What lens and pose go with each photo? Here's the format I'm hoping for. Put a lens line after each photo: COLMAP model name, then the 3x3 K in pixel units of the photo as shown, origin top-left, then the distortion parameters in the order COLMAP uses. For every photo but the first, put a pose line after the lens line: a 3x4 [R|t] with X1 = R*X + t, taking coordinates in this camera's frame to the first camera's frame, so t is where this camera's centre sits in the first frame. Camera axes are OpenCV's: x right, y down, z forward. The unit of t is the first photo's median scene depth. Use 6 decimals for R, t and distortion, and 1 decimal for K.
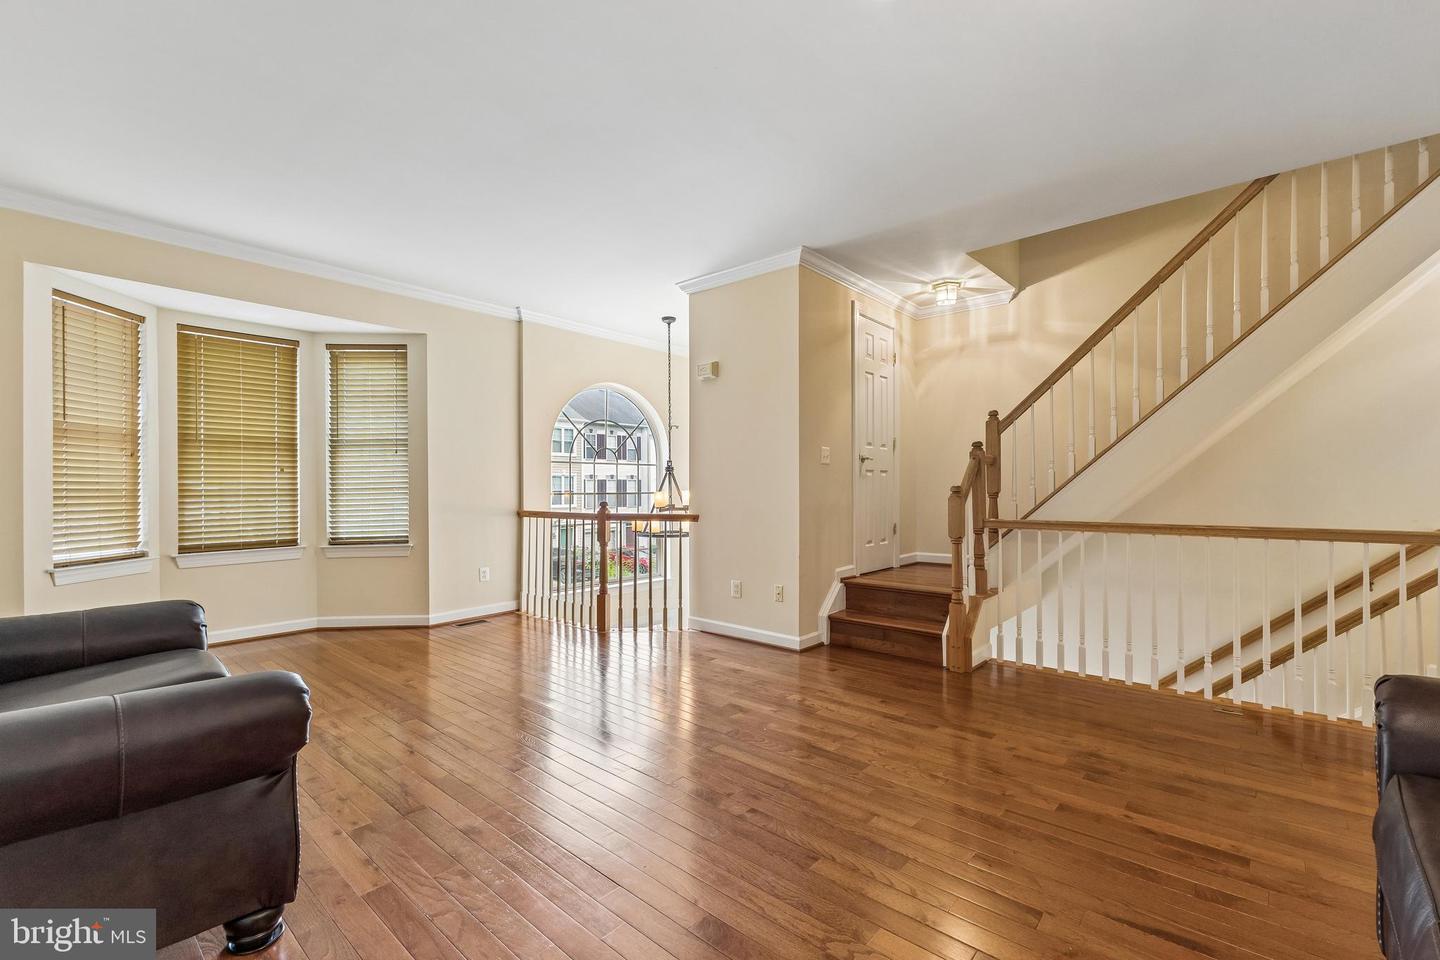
lens RADIAL K [[624.9, 0, 720.7], [0, 624.9, 481.0], [0, 0, 1]] dist [0.014722, 0.000055]
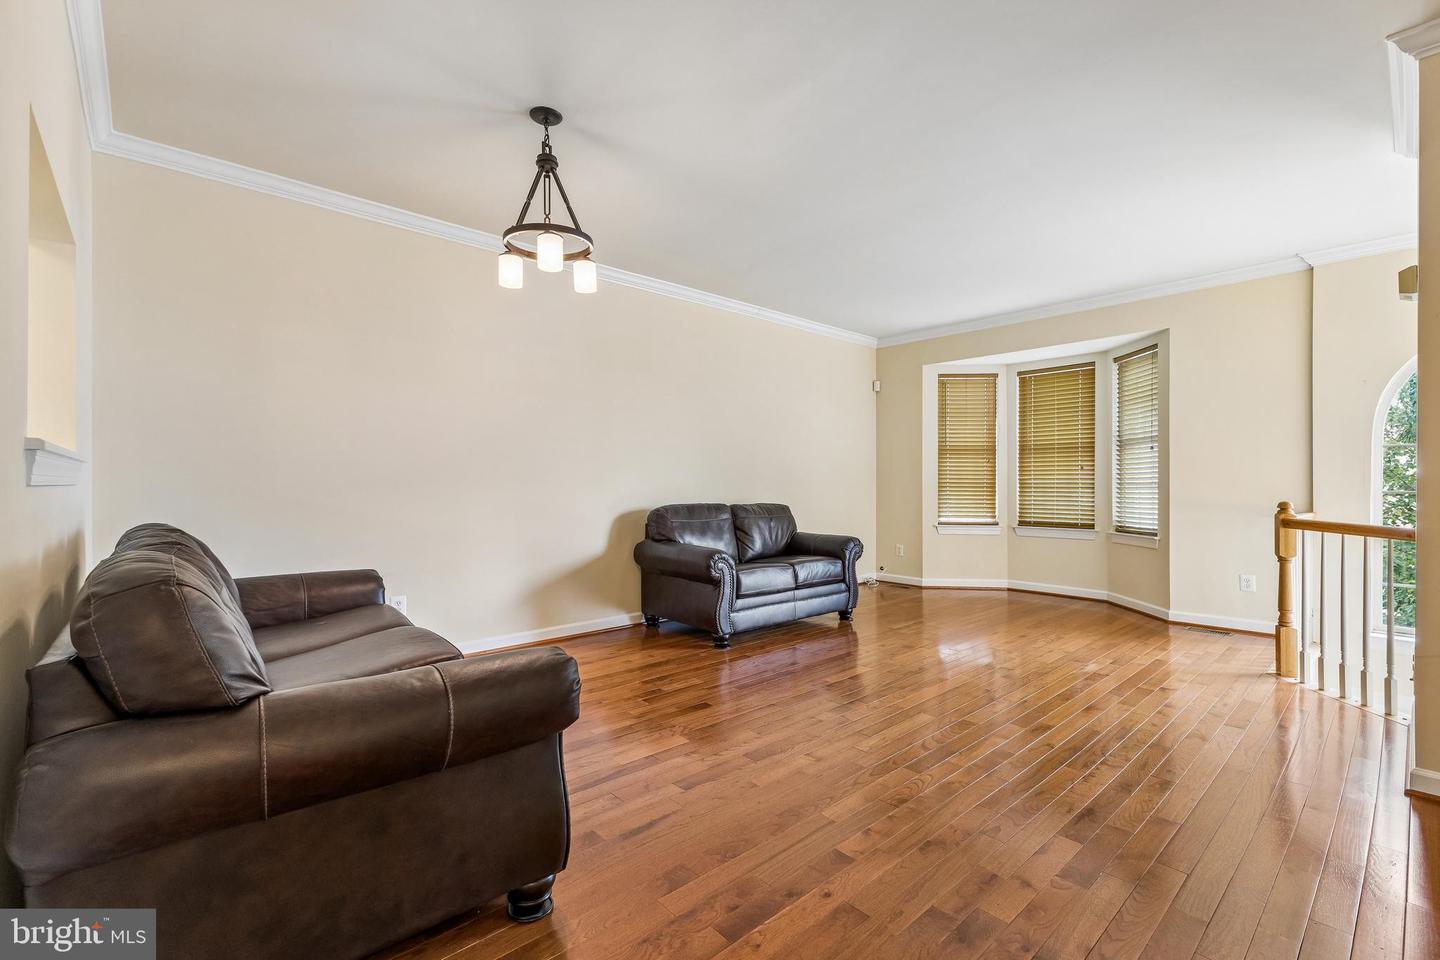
lens RADIAL K [[624.9, 0, 719.7], [0, 624.9, 485.9], [0, 0, 1]] dist [0.014722, 0.000055]
pose [[-0.107575, 0.010682, -0.994140, 0.677248], [0.008423, 0.999916, 0.009832, 0.000238], [0.994161, -0.007316, -0.107656, 0.445410]]
